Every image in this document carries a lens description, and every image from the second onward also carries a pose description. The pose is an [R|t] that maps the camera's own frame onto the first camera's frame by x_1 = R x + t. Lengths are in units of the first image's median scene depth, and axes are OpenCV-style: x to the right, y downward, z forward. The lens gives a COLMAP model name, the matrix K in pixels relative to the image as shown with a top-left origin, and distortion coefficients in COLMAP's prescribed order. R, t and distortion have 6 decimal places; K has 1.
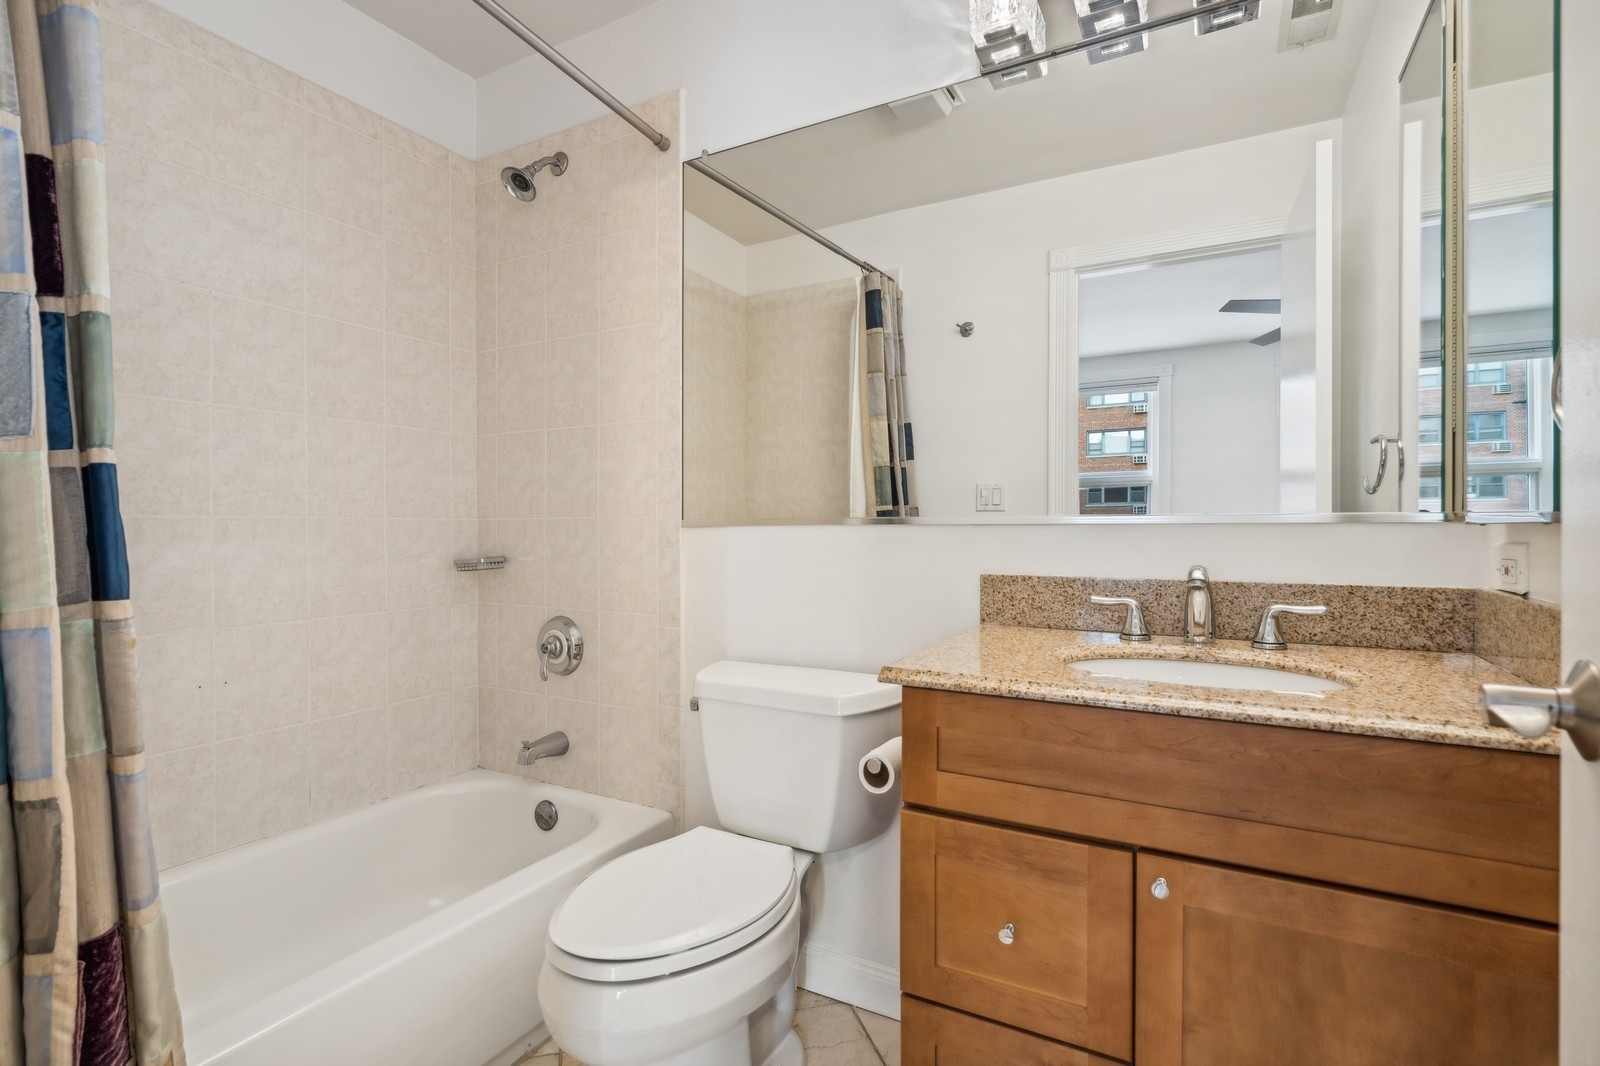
lens RADIAL K [[737.2, 0, 801.0], [0, 737.2, 532.2], [0, 0, 1]] dist [0.001740, -0.000024]
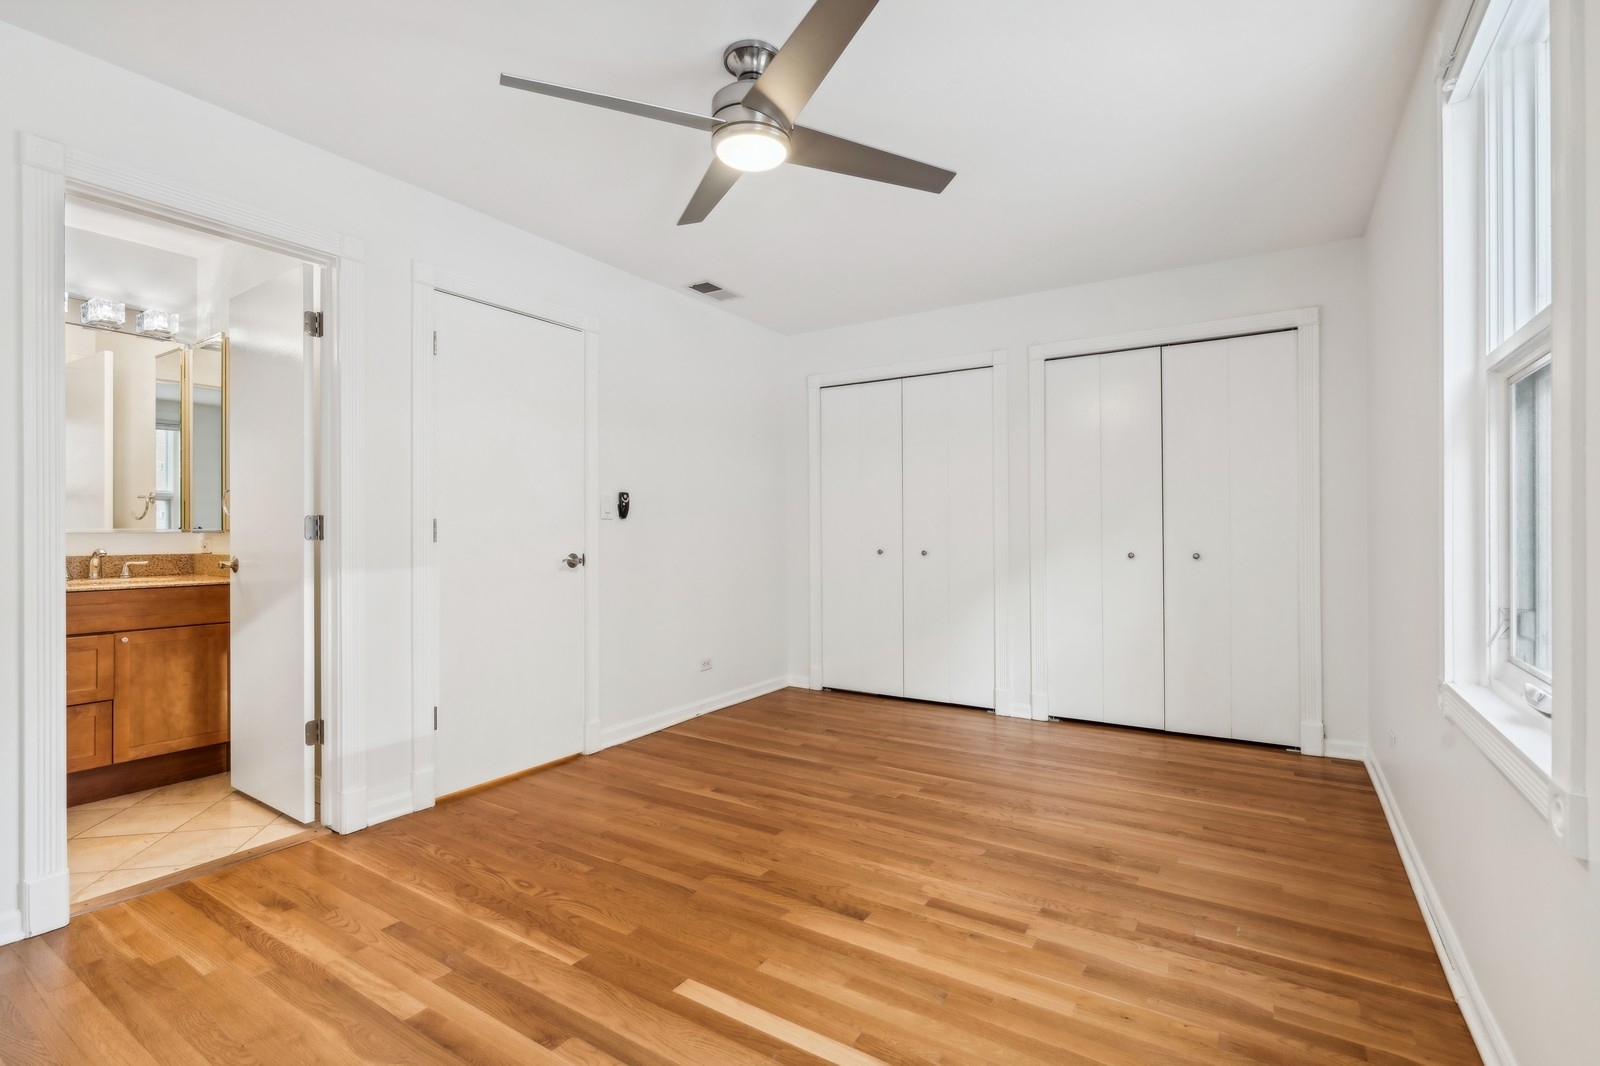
lens RADIAL K [[736.5, 0, 800.0], [0, 736.5, 528.6], [0, 0, 1]] dist [-0.003183, 0.001680]
pose [[0.050195, 0.006734, 0.998717, -2.100158], [0.014818, 0.999862, -0.007486, 0.033834], [-0.998630, 0.015175, 0.050088, -1.747086]]
